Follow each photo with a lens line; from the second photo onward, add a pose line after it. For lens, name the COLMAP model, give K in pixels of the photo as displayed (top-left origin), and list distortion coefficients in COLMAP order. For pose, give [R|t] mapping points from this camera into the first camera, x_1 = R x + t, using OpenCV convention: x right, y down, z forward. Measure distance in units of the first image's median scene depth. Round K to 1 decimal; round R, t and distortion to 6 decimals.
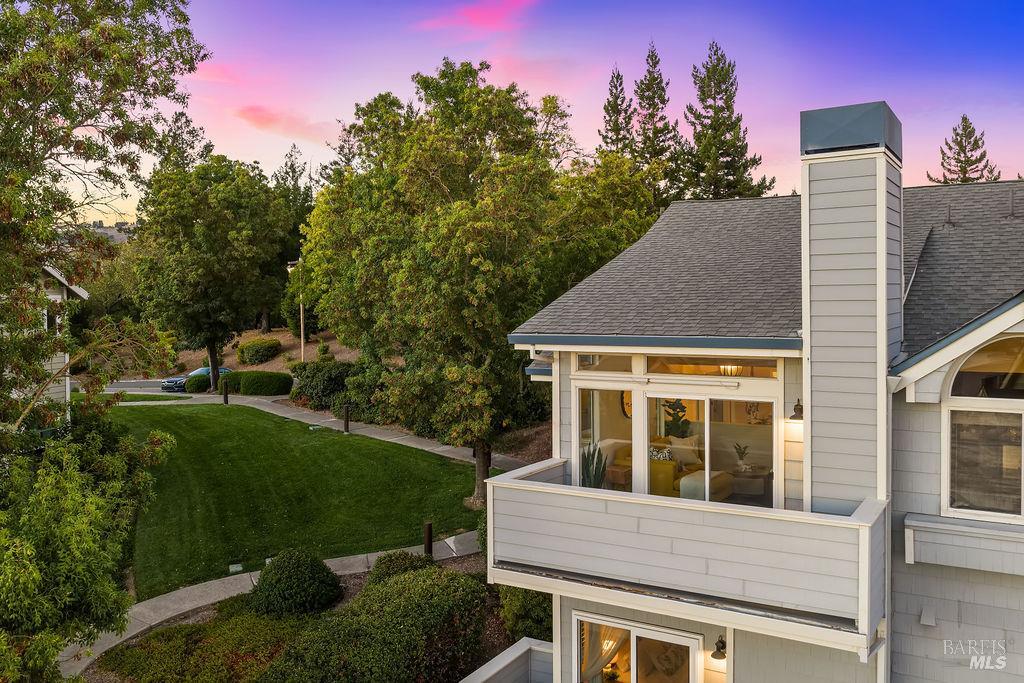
lens RADIAL K [[852.7, 0, 513.3], [0, 852.7, 318.9], [0, 0, 1]] dist [0.013223, -0.033866]
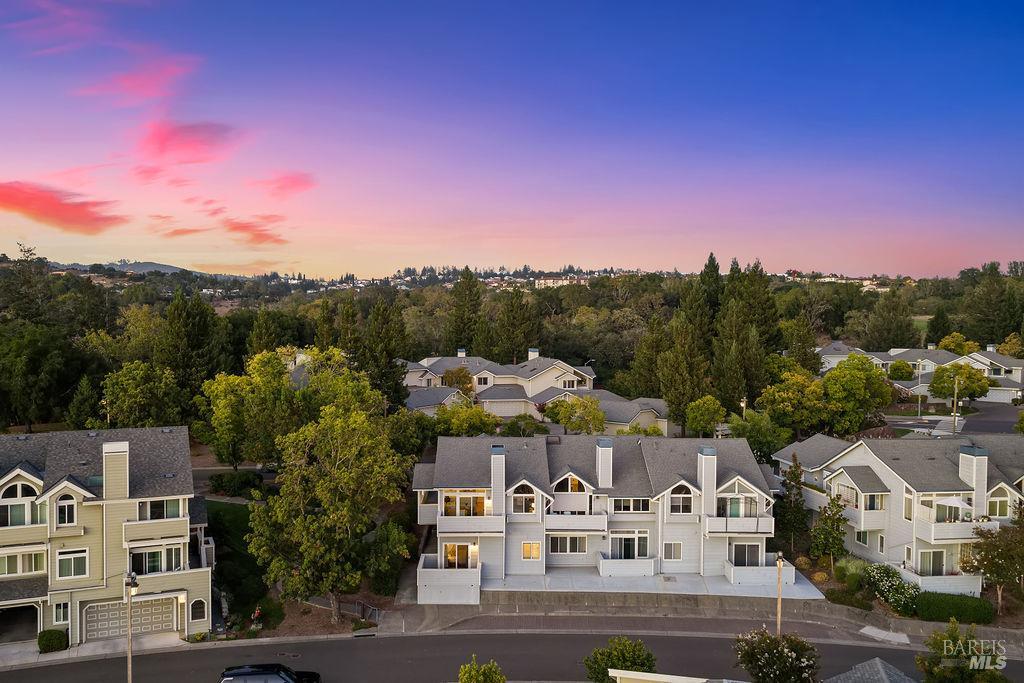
lens RADIAL K [[852.7, 0, 510.8], [0, 852.7, 337.2], [0, 0, 1]] dist [0.013223, -0.033866]
pose [[0.842893, 0.001496, 0.538078, -1.169871], [-0.001086, 0.999999, -0.001079, -0.431105], [-0.538079, 0.000325, 0.842894, -1.732937]]
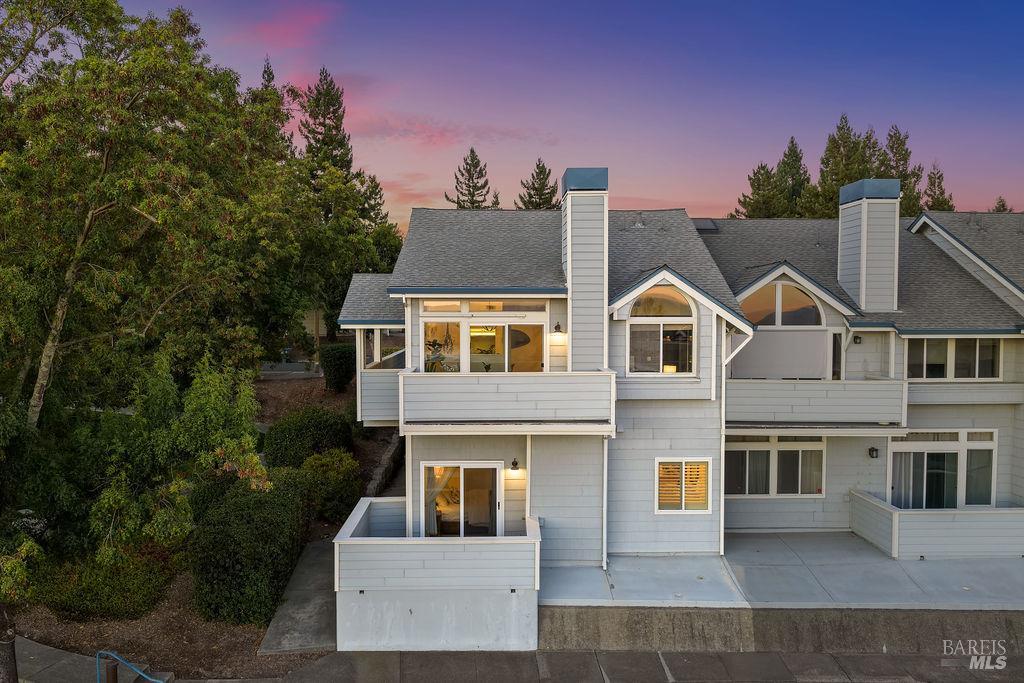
lens RADIAL K [[852.7, 0, 515.2], [0, 852.7, 336.0], [0, 0, 1]] dist [0.013223, -0.033866]
pose [[0.841264, -0.009618, 0.540538, -0.344943], [0.002312, 0.999897, 0.014193, 0.045364], [-0.540619, -0.010690, 0.841200, -0.235209]]
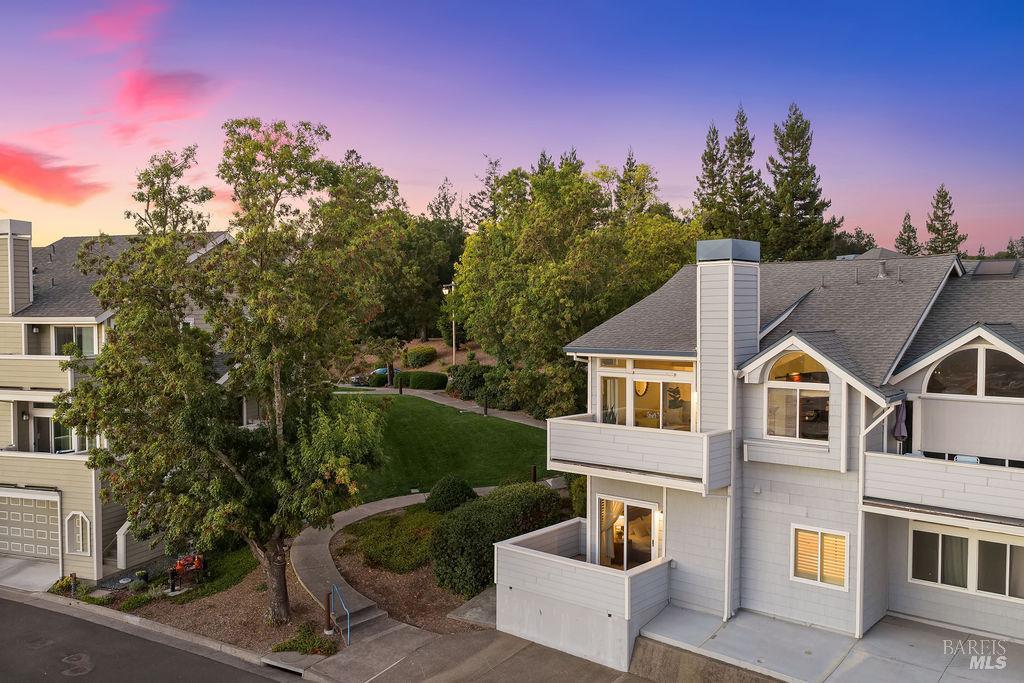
lens RADIAL K [[852.7, 0, 514.5], [0, 852.7, 340.1], [0, 0, 1]] dist [0.013223, -0.033866]
pose [[0.985792, 0.012626, -0.167494, 0.108817], [-0.010510, 0.999853, 0.013514, -0.011928], [0.167641, -0.011562, 0.985780, -0.478809]]
